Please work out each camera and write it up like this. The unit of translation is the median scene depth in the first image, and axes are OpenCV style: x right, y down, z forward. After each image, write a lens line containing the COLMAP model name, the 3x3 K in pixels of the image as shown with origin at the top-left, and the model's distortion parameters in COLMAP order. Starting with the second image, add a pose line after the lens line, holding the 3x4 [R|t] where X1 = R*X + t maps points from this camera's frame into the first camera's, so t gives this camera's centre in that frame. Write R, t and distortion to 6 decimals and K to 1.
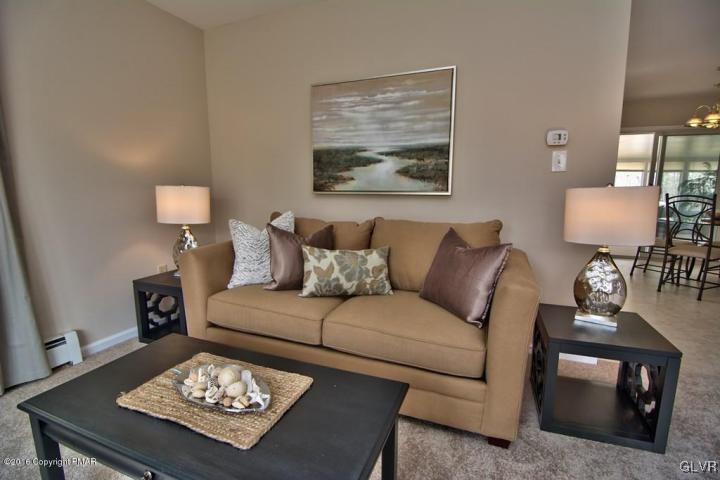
lens RADIAL K [[347.2, 0, 356.8], [0, 347.2, 242.3], [0, 0, 1]] dist [-0.017470, -0.000103]
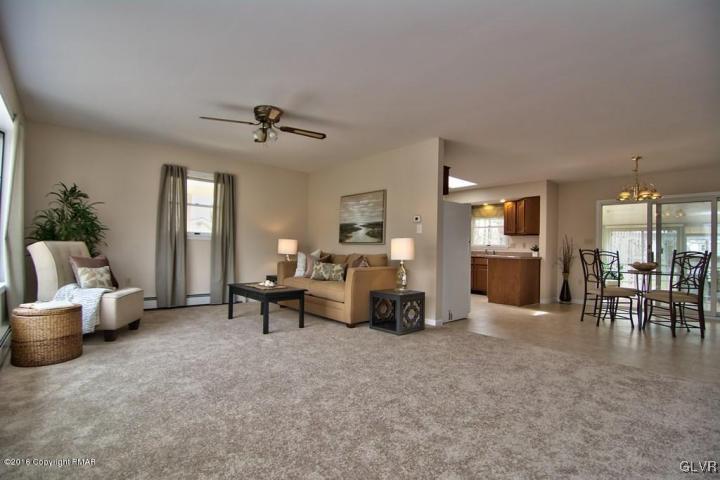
lens RADIAL K [[347.2, 0, 356.8], [0, 347.2, 242.3], [0, 0, 1]] dist [-0.017470, -0.000103]
pose [[0.894199, 0.014871, -0.447422, 1.071560], [-0.093678, 0.983537, -0.154531, 0.203821], [0.437758, 0.180095, 0.880871, -0.995889]]
